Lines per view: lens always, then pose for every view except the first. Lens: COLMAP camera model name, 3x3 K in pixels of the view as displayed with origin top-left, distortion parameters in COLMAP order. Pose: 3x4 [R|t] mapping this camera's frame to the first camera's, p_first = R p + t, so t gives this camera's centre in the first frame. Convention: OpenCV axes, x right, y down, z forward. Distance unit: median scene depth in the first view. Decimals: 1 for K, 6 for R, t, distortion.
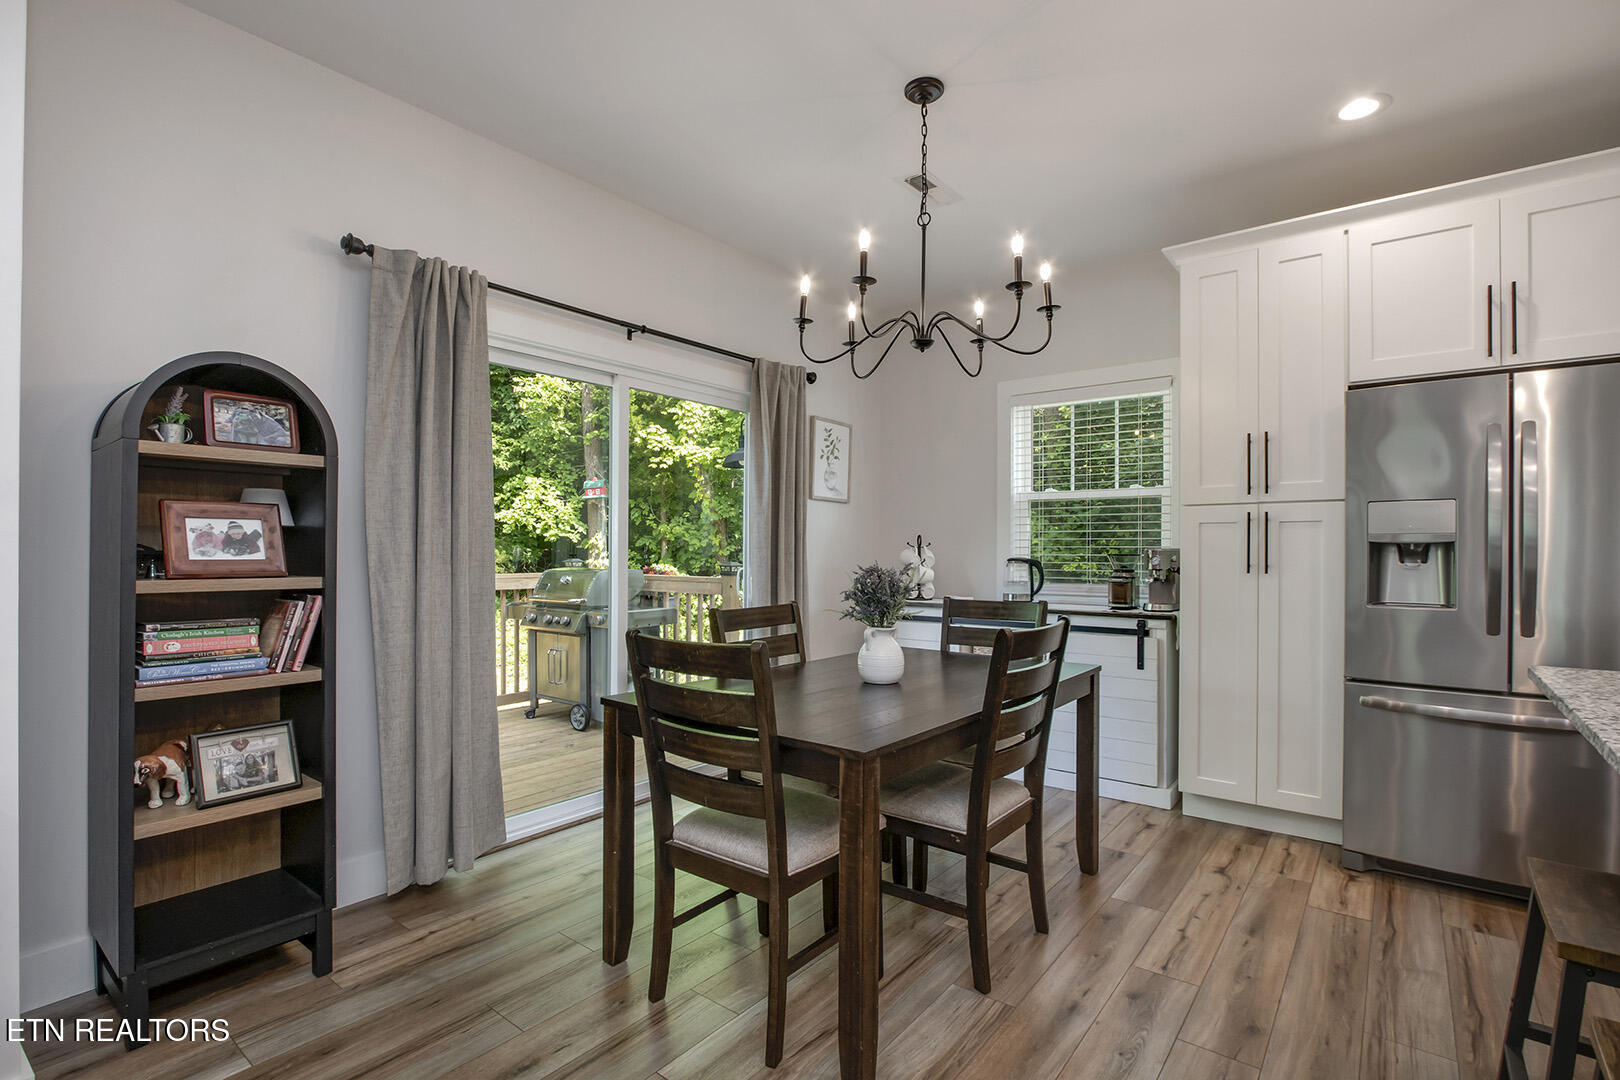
lens RADIAL K [[757.3, 0, 808.5], [0, 757.3, 553.4], [0, 0, 1]] dist [-0.025772, 0.003702]
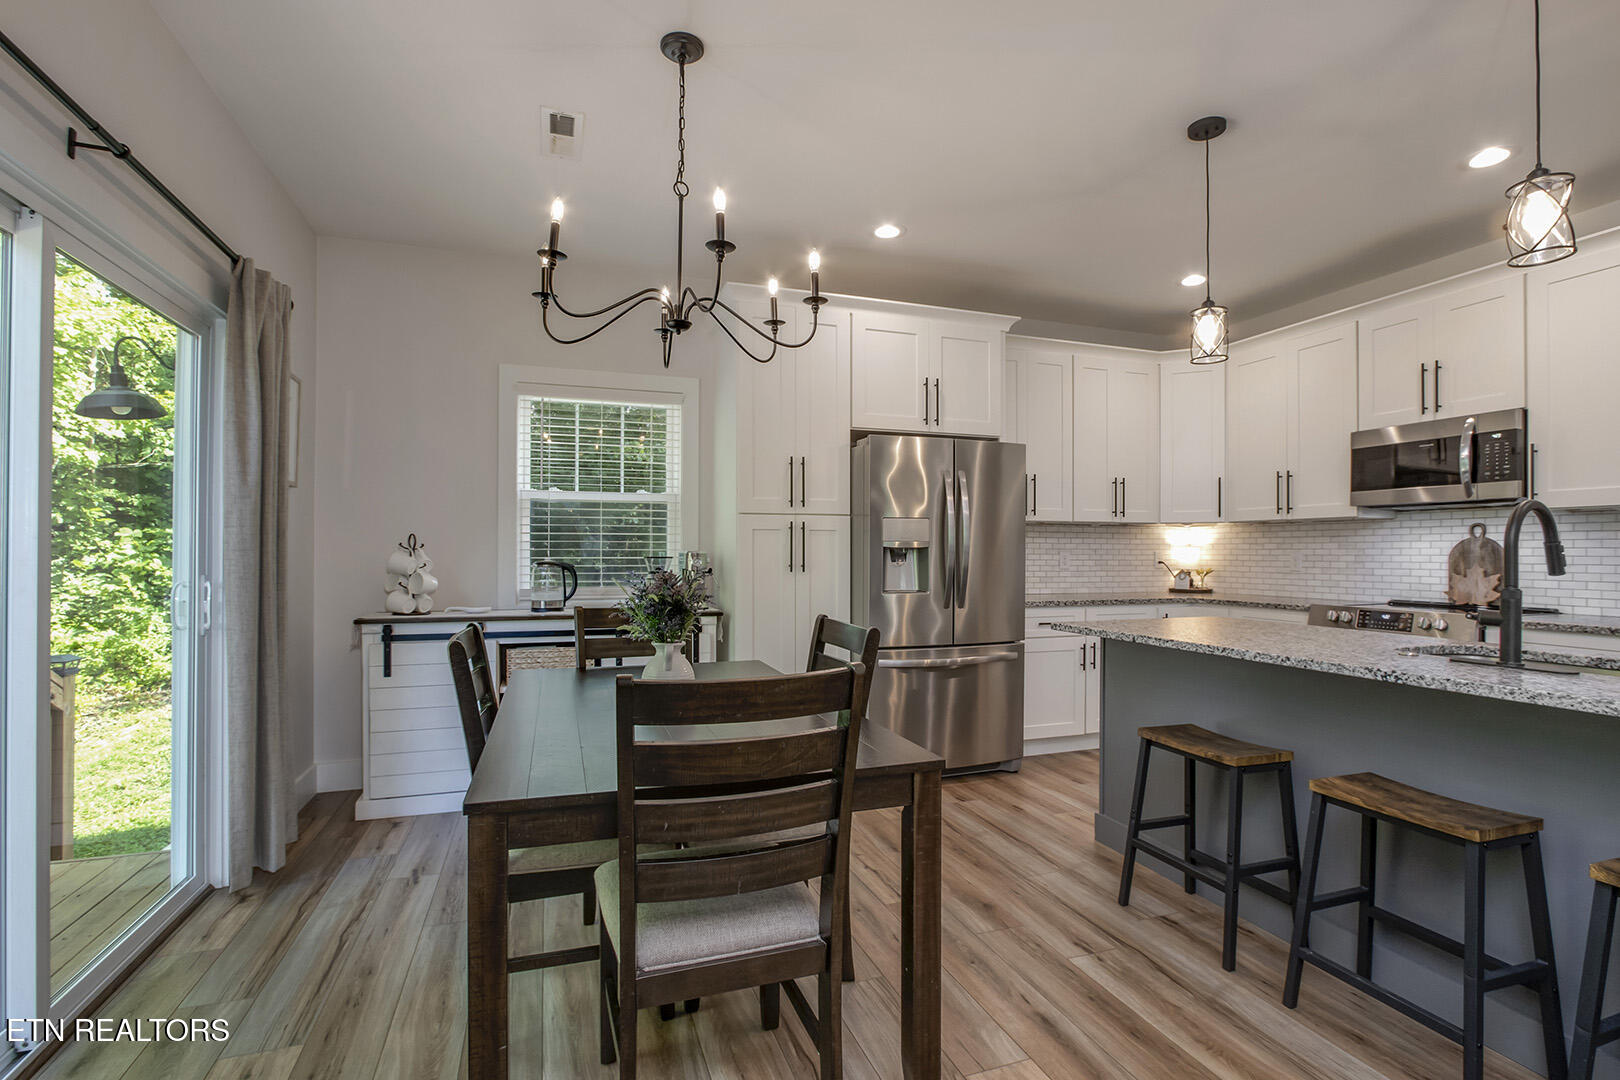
lens RADIAL K [[757.3, 0, 811.8], [0, 757.3, 553.6], [0, 0, 1]] dist [-0.025772, 0.003702]
pose [[0.536378, -0.002941, 0.843973, -0.472261], [0.004271, 0.999991, 0.000770, -0.004270], [-0.843967, 0.003192, 0.536385, 0.341899]]
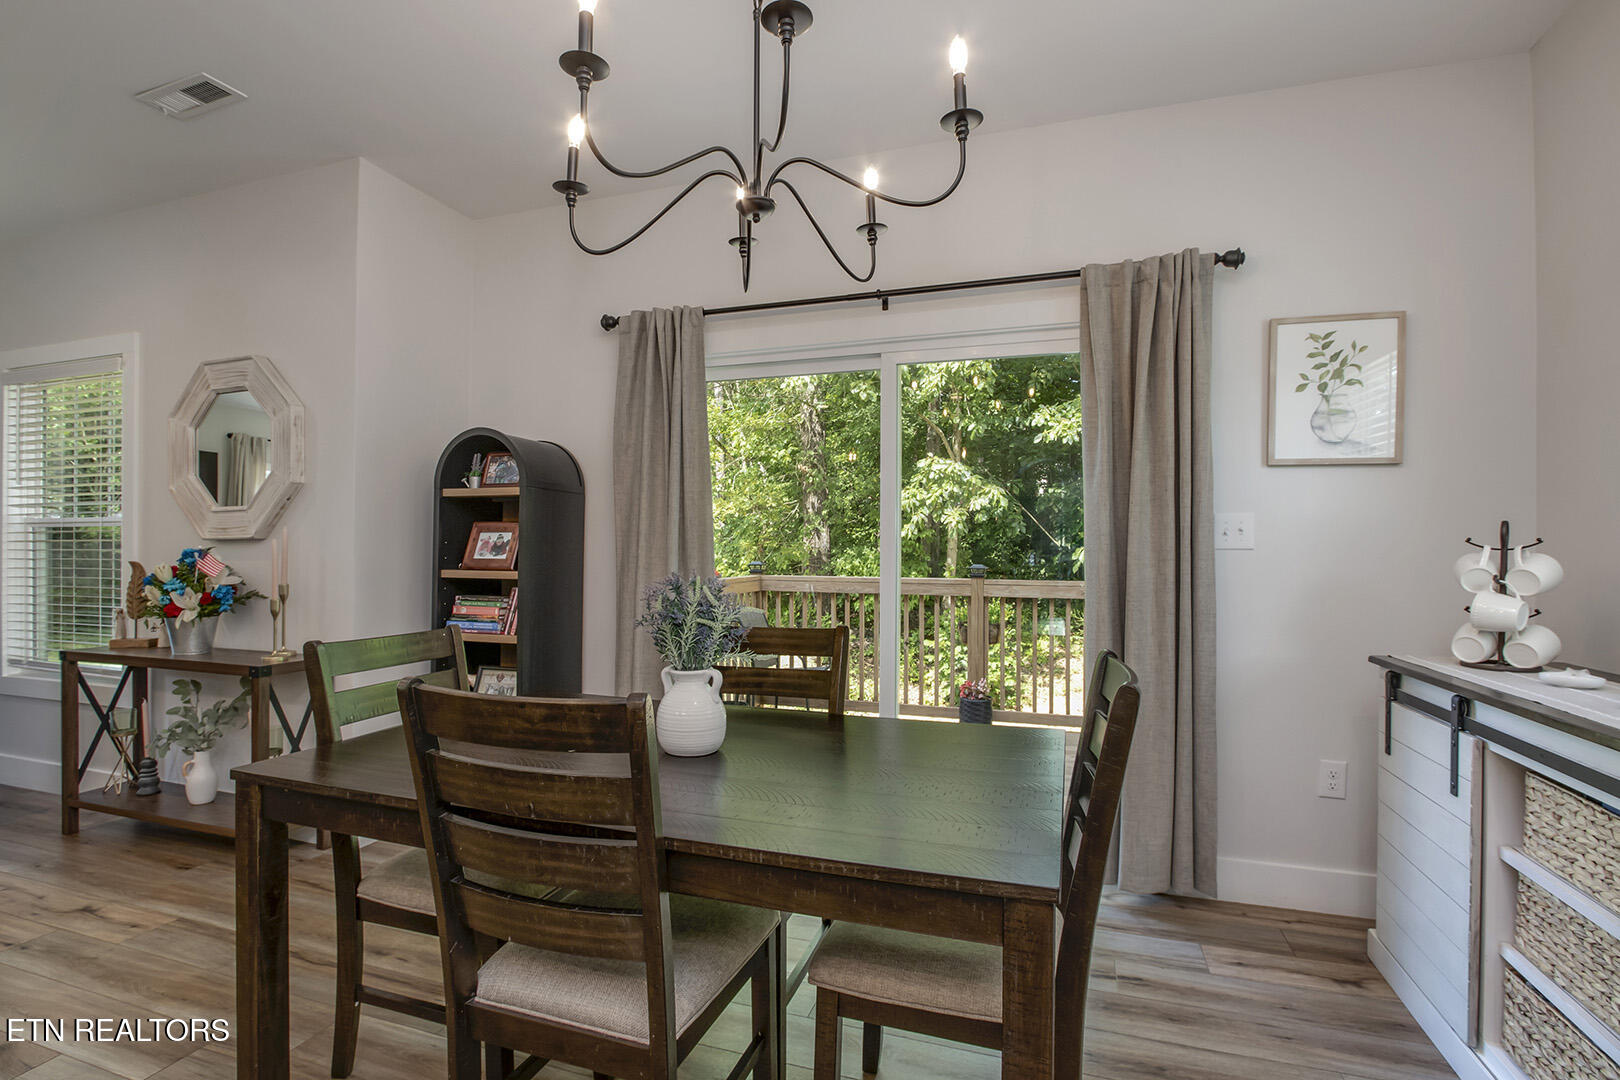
lens RADIAL K [[757.3, 0, 811.9], [0, 757.3, 551.7], [0, 0, 1]] dist [-0.025772, 0.003702]
pose [[0.338793, -0.002234, -0.940858, 0.651434], [-0.008146, 0.999953, -0.005308, -0.002270], [0.940826, 0.009463, 0.338759, 0.754949]]
